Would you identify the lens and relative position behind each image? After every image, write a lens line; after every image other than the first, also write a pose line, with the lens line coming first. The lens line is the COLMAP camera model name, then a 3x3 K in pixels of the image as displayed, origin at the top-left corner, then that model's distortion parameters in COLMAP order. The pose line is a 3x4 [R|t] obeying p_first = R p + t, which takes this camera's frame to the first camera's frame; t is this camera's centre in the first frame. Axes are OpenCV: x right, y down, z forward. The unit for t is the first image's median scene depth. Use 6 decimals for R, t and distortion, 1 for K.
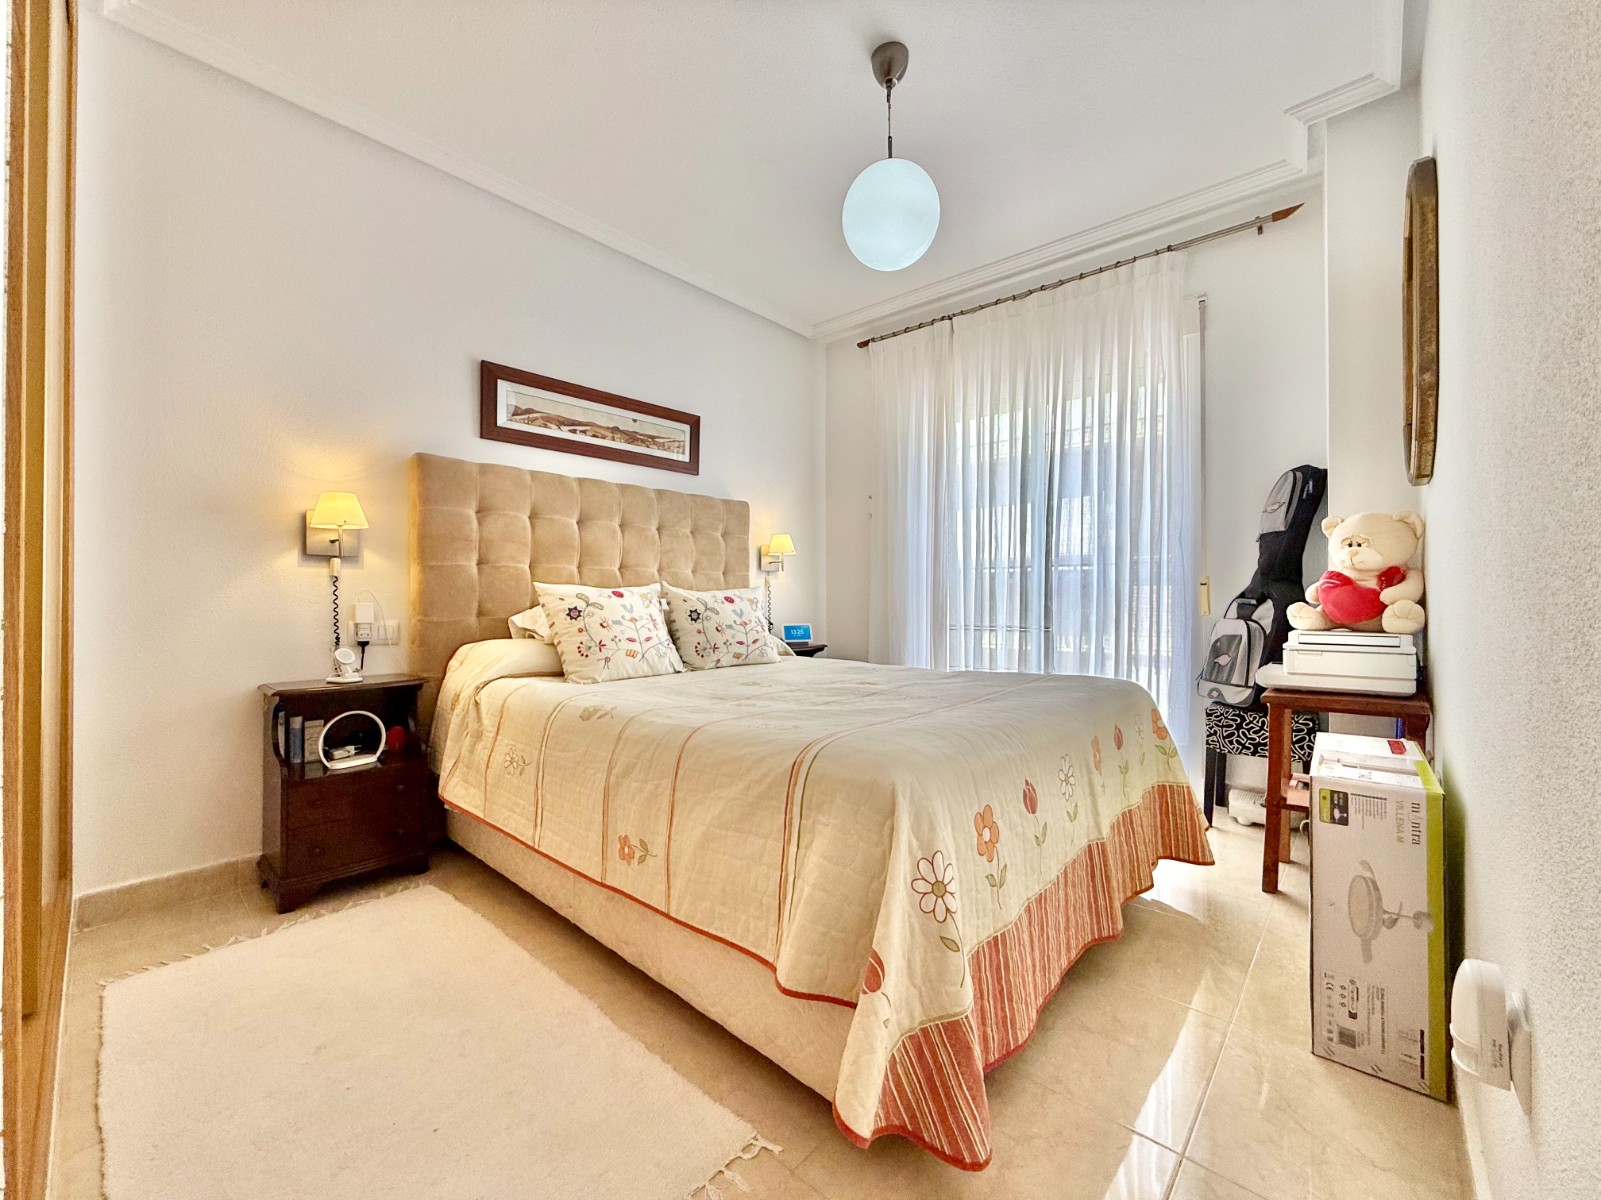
lens RADIAL K [[642.3, 0, 792.8], [0, 642.3, 598.4], [0, 0, 1]] dist [0.000064, -0.000102]
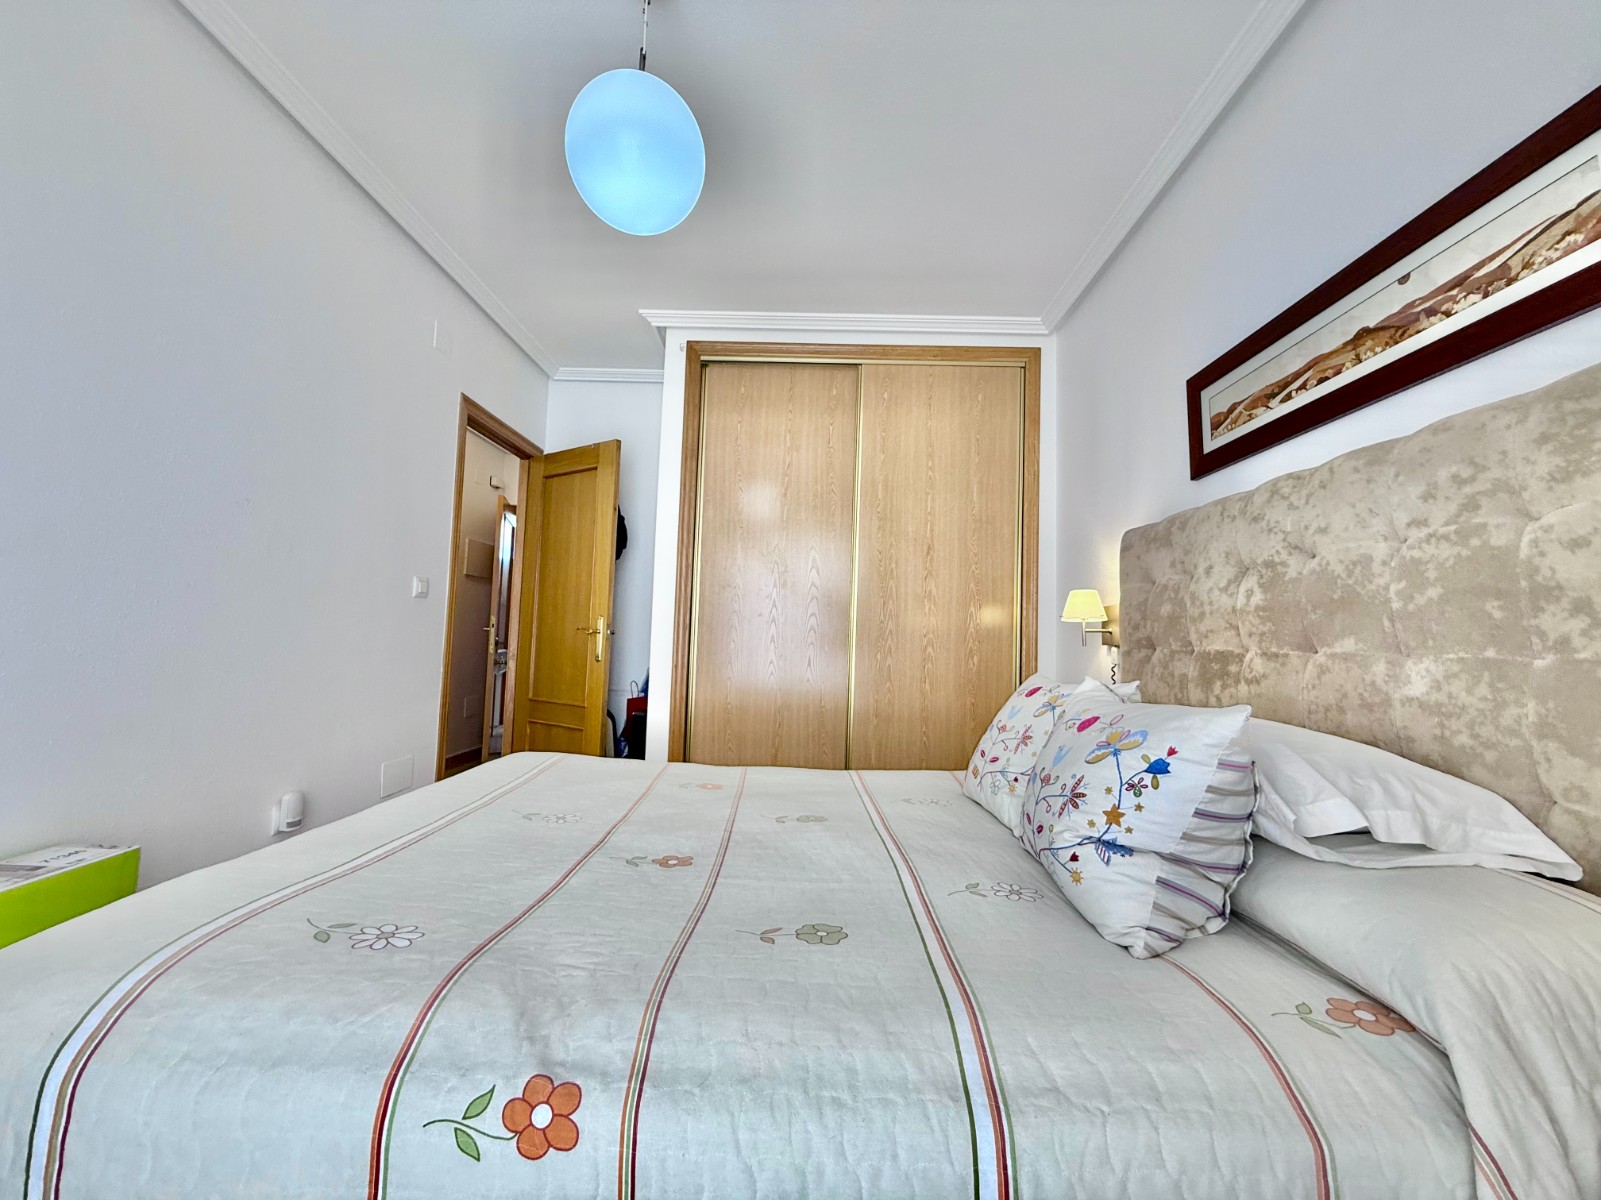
lens RADIAL K [[638.3, 0, 792.4], [0, 638.3, 597.9], [0, 0, 1]] dist [-0.001167, 0.000242]
pose [[-0.758062, -0.062452, -0.649186, 0.330301], [-0.025209, 0.997467, -0.066520, -0.048385], [0.651695, -0.034061, -0.757716, 1.194787]]
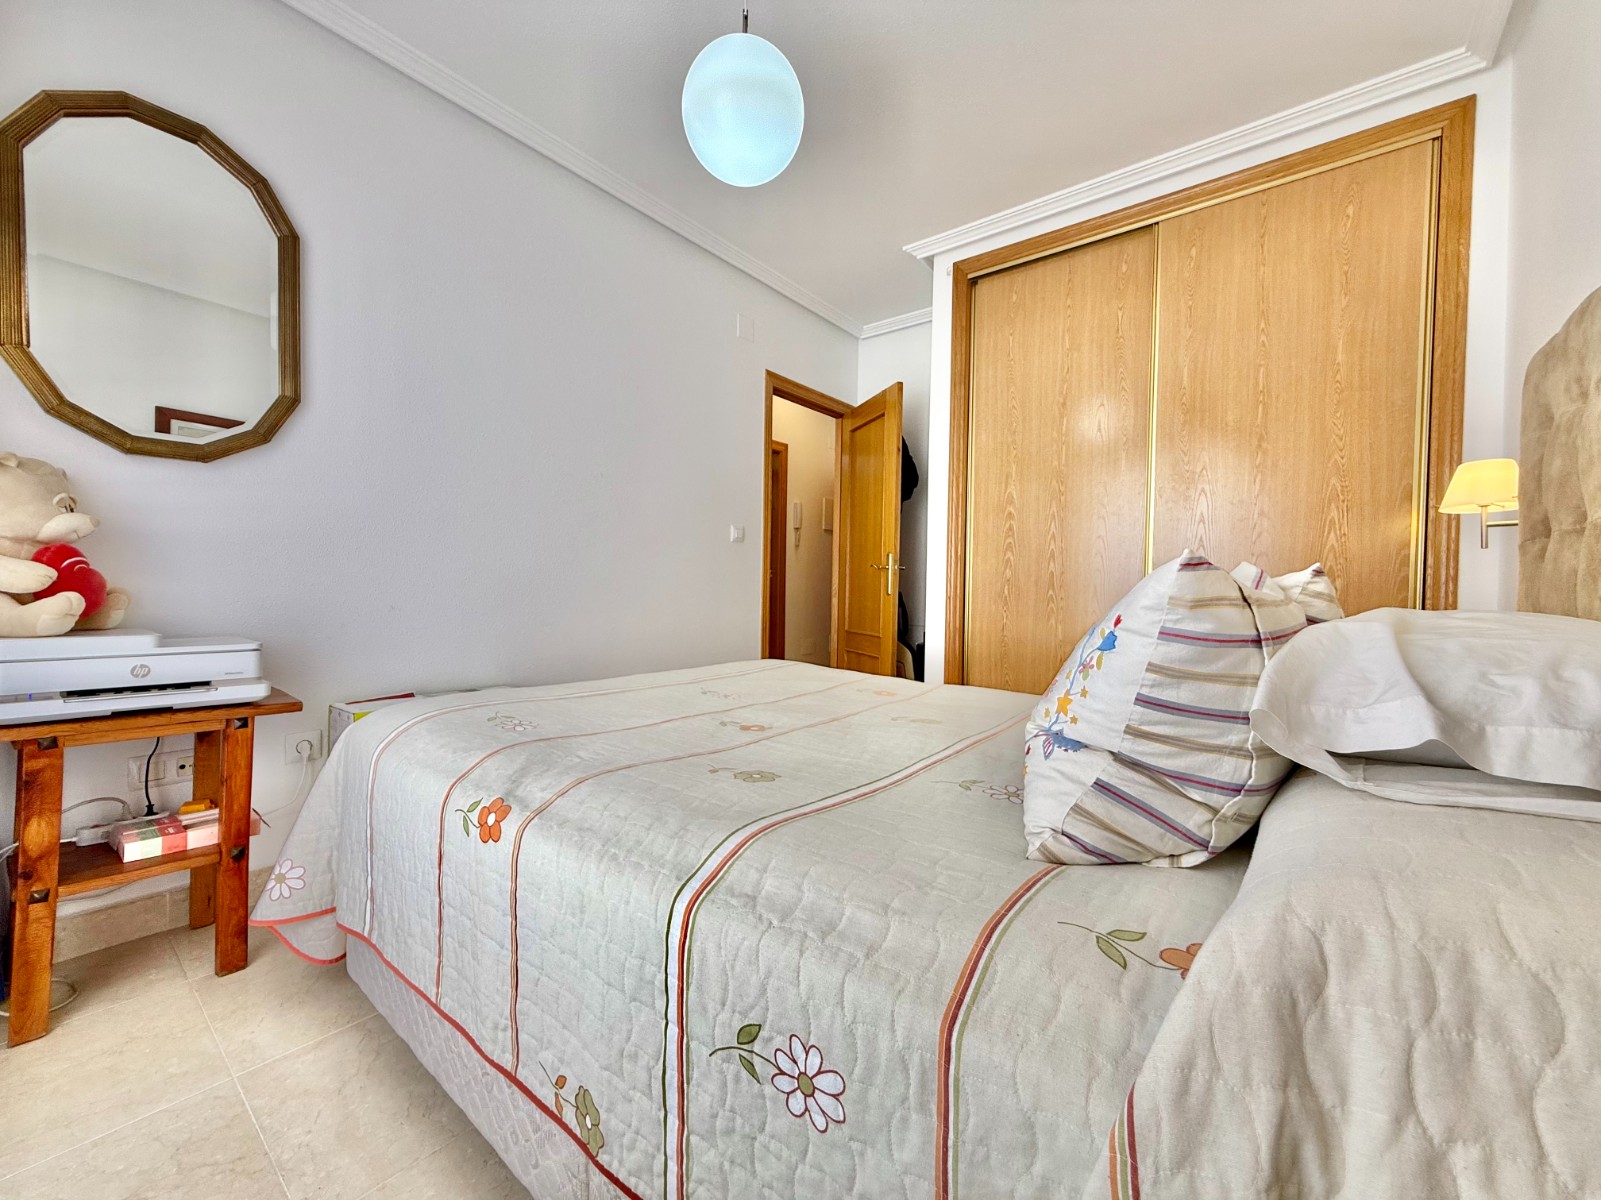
lens RADIAL K [[638.3, 0, 792.4], [0, 638.3, 597.9], [0, 0, 1]] dist [-0.001167, 0.000242]
pose [[-0.997919, -0.011877, -0.063372, 0.099495], [-0.012515, 0.999875, 0.009687, -0.004566], [0.063249, 0.010460, -0.997943, 1.316260]]
